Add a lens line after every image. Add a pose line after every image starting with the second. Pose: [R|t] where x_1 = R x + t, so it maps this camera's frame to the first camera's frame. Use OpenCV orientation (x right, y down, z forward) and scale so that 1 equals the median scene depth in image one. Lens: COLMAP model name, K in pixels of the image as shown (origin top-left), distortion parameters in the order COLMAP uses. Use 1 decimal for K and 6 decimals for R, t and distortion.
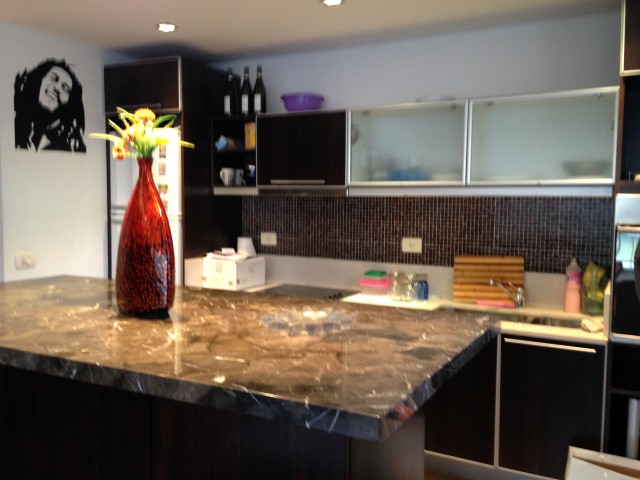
lens RADIAL K [[581.6, 0, 320.0], [0, 581.6, 240.0], [0, 0, 1]] dist [0.200572, -0.277417]
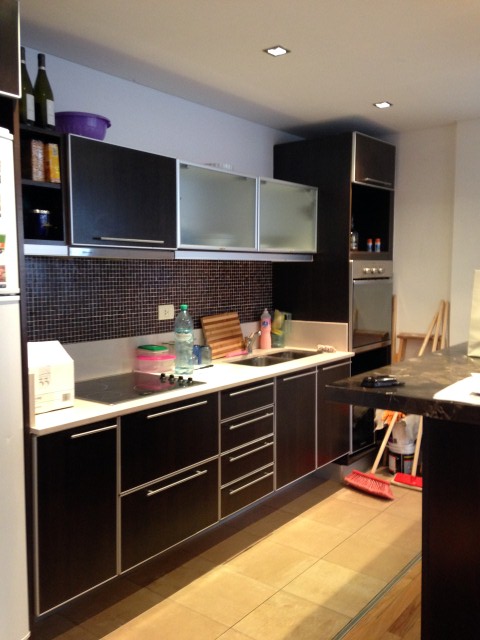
lens RADIAL K [[581.6, 0, 240.0], [0, 581.6, 320.0], [0, 0, 1]] dist [0.200572, -0.277417]
pose [[0.168173, -0.093473, 0.981316, -0.791922], [0.075465, 0.993794, 0.081728, -0.049418], [-0.982865, 0.060310, 0.174183, 0.751941]]
